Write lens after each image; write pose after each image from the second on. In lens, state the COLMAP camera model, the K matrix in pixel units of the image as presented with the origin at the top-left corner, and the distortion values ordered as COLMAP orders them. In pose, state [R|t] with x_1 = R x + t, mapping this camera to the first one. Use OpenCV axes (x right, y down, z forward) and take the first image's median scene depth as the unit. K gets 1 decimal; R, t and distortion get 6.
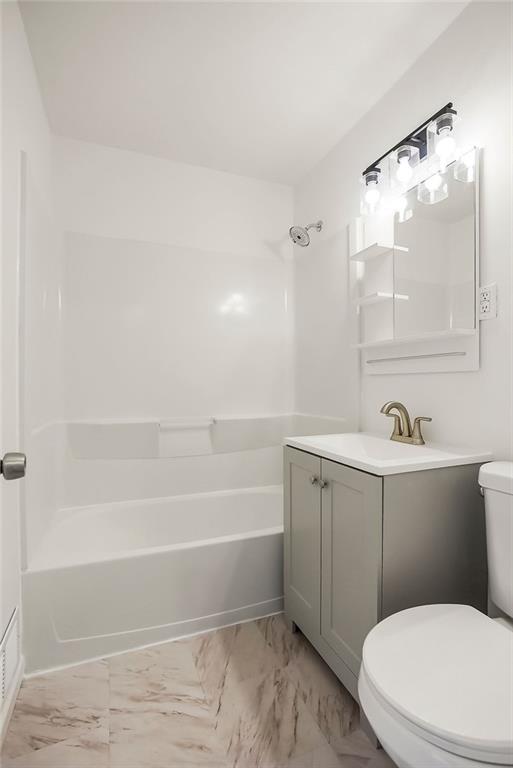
lens RADIAL K [[359.4, 0, 258.2], [0, 359.4, 386.0], [0, 0, 1]] dist [-0.031193, 0.014907]
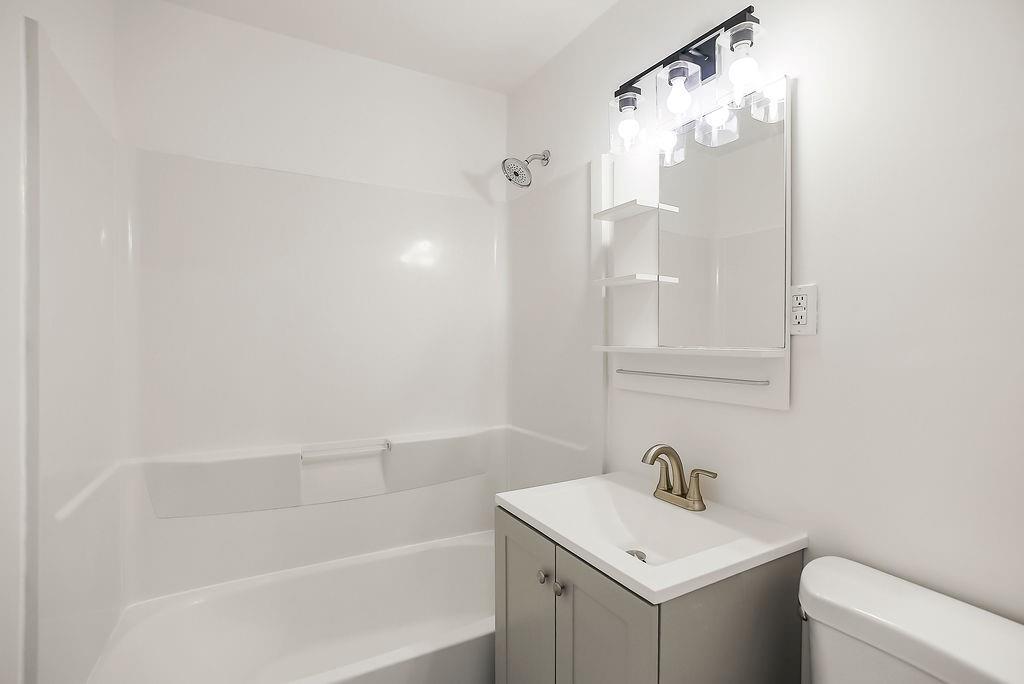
lens RADIAL K [[479.2, 0, 509.5], [0, 479.2, 341.5], [0, 0, 1]] dist [-0.031193, 0.014907]
pose [[0.992679, 0.003619, 0.120729, -0.008159], [-0.003880, 0.999991, 0.001928, -0.130341], [-0.120721, -0.002382, 0.992684, 0.133391]]
